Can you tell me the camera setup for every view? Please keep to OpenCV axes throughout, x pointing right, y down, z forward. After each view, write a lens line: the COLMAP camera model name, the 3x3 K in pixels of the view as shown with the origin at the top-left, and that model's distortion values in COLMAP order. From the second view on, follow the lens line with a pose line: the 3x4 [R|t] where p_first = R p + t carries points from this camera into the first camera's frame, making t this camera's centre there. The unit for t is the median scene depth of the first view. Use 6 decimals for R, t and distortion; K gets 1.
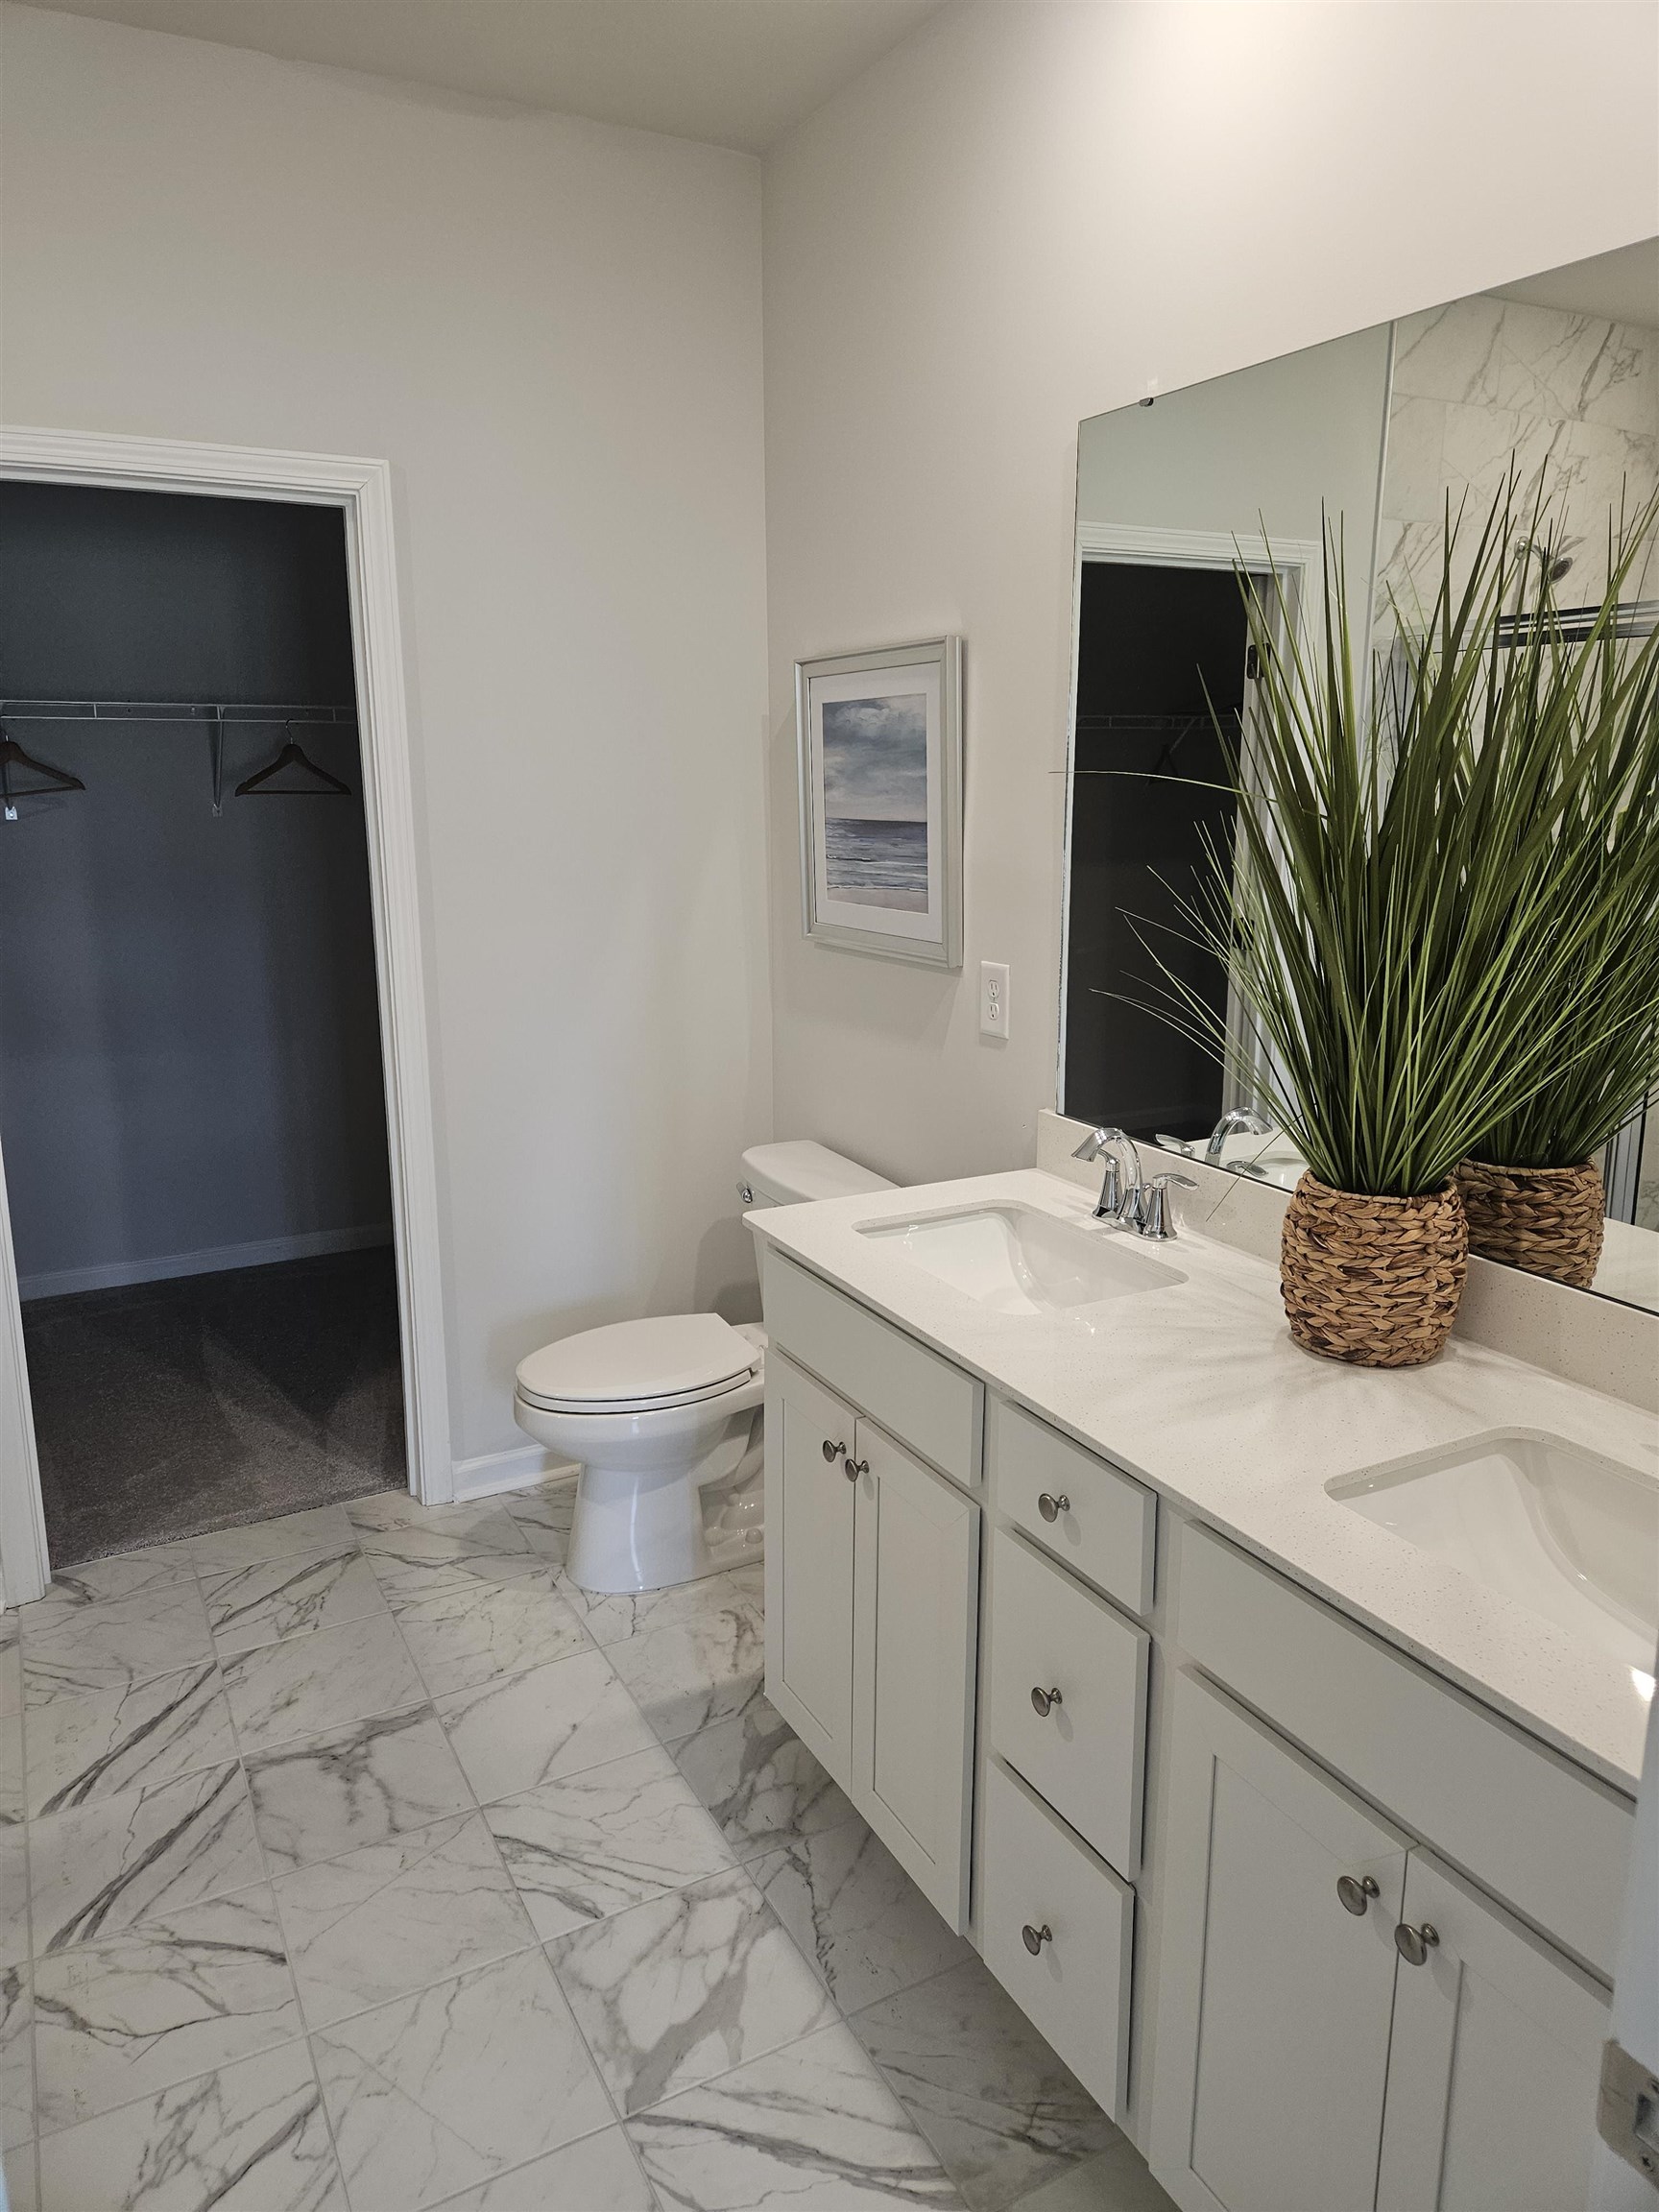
lens RADIAL K [[1484.3, 0, 829.4], [0, 1484.3, 1098.7], [0, 0, 1]] dist [0.072371, -0.059429]
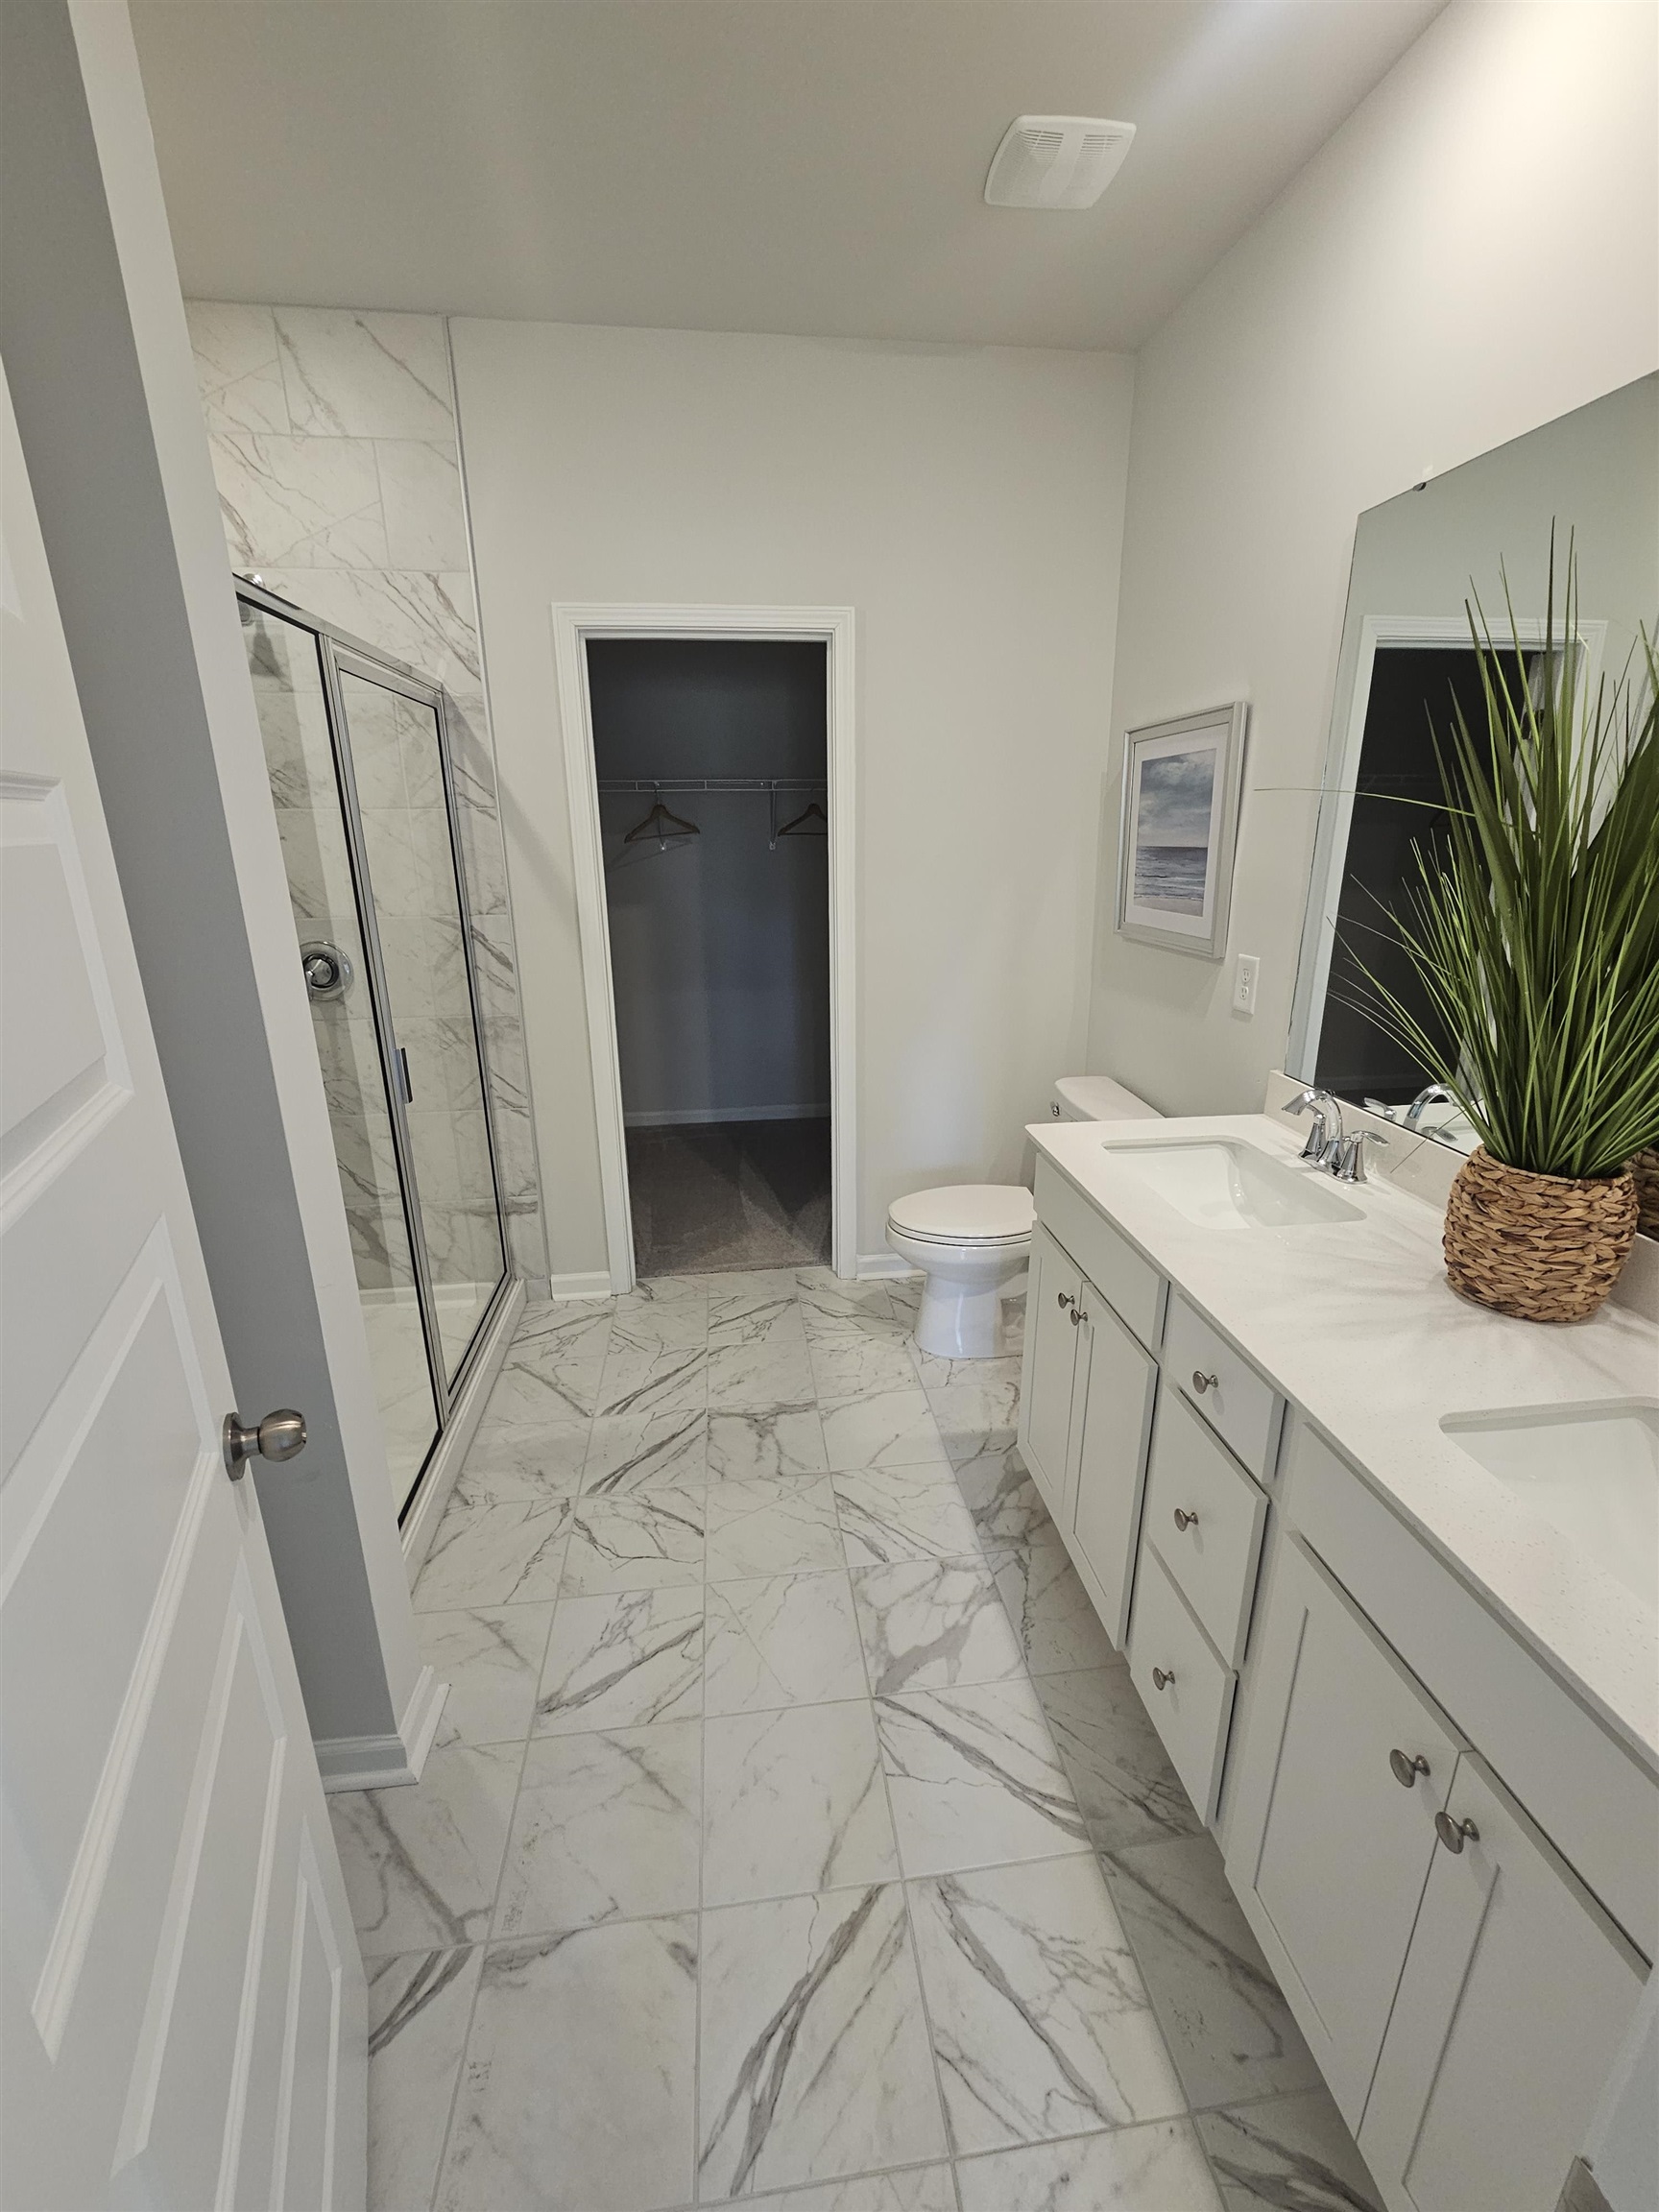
lens RADIAL K [[912.6, 0, 832.9], [0, 912.6, 1105.4], [0, 0, 1]] dist [0.001095, -0.001154]
pose [[0.931444, 0.101663, -0.349394, 0.075769], [-0.073878, 0.993016, 0.091987, -0.008279], [0.356306, -0.059869, 0.932449, 0.125964]]
